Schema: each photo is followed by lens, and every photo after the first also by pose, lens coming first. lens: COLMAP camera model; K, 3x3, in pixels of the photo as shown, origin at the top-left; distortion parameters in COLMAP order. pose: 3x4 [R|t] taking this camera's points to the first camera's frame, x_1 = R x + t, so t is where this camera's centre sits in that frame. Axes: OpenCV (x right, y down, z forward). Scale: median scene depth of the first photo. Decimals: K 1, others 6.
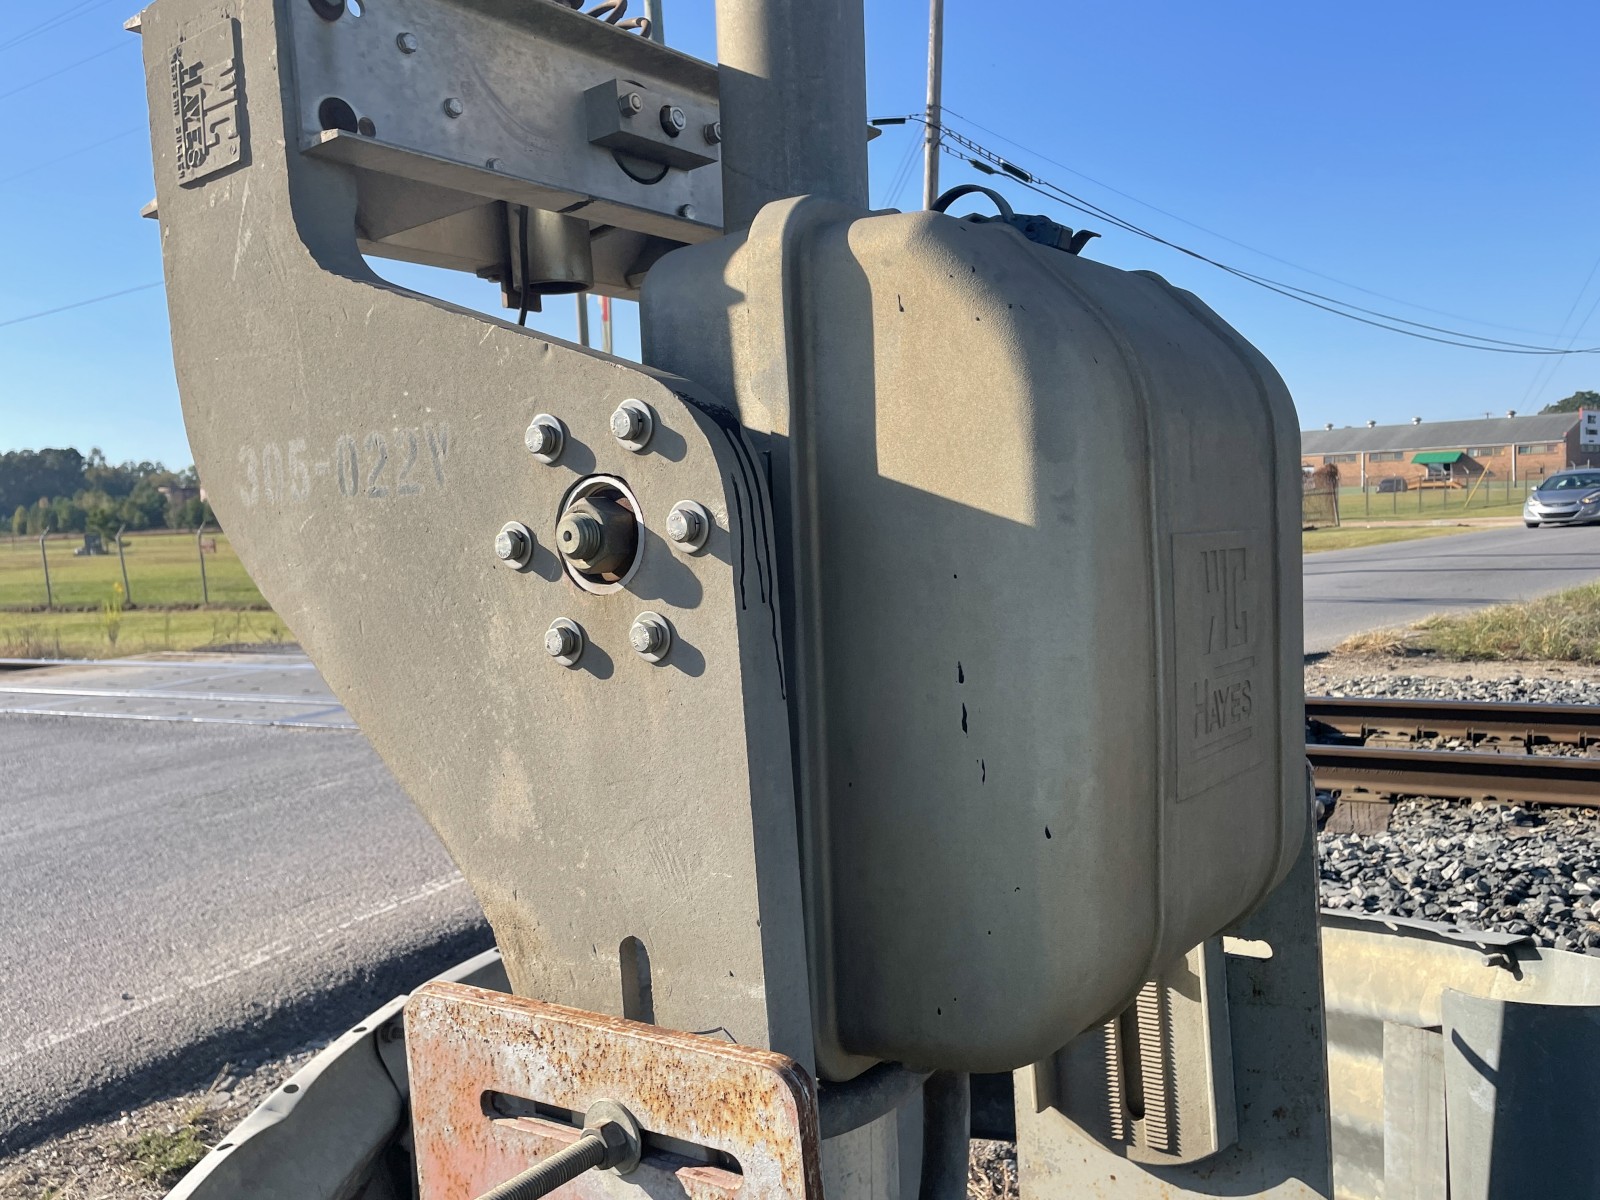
lens RADIAL K [[1344.2, 0, 800.8], [0, 1344.2, 584.4], [0, 0, 1]] dist [0.112188, -0.161679]
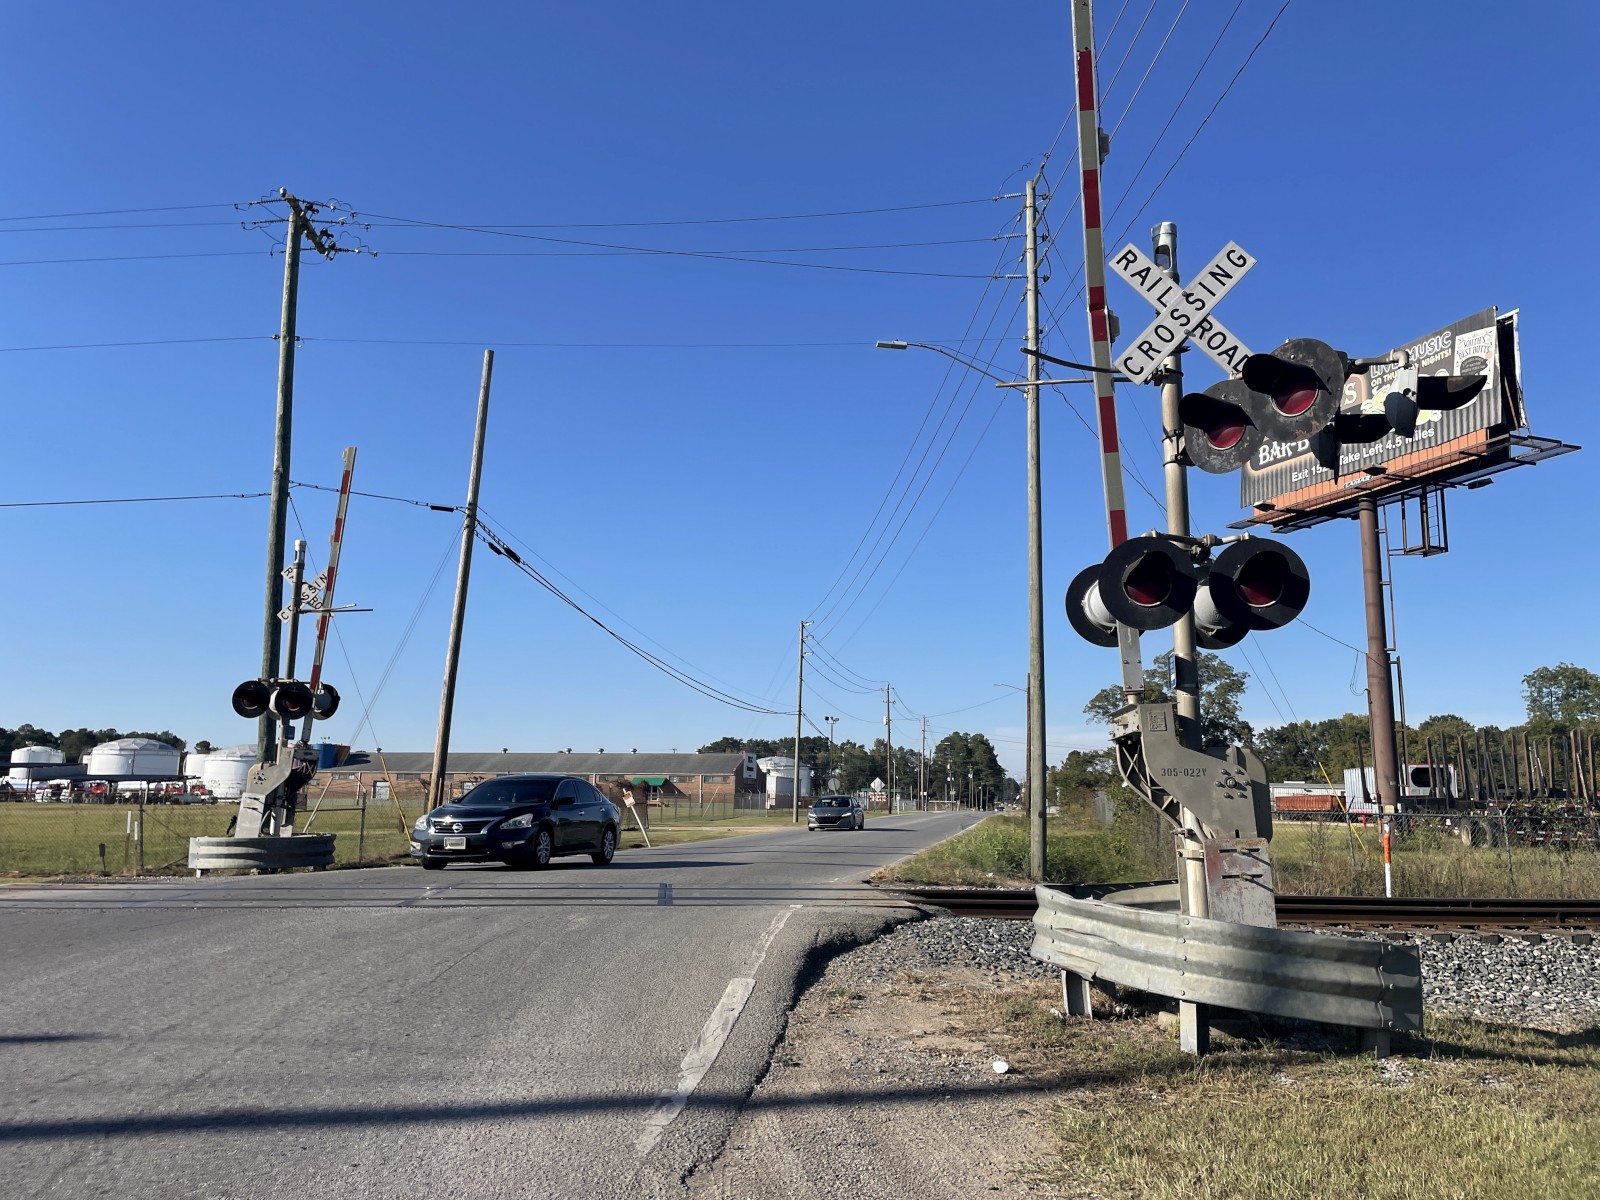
lens RADIAL K [[1199.7, 0, 791.2], [0, 1199.7, 583.9], [0, 0, 1]] dist [0.090256, -0.111164]
pose [[0.836815, 0.145561, 0.527781, -0.195422], [-0.012821, 0.968954, -0.246909, 0.019676], [-0.547336, 0.199850, 0.812701, -0.117094]]
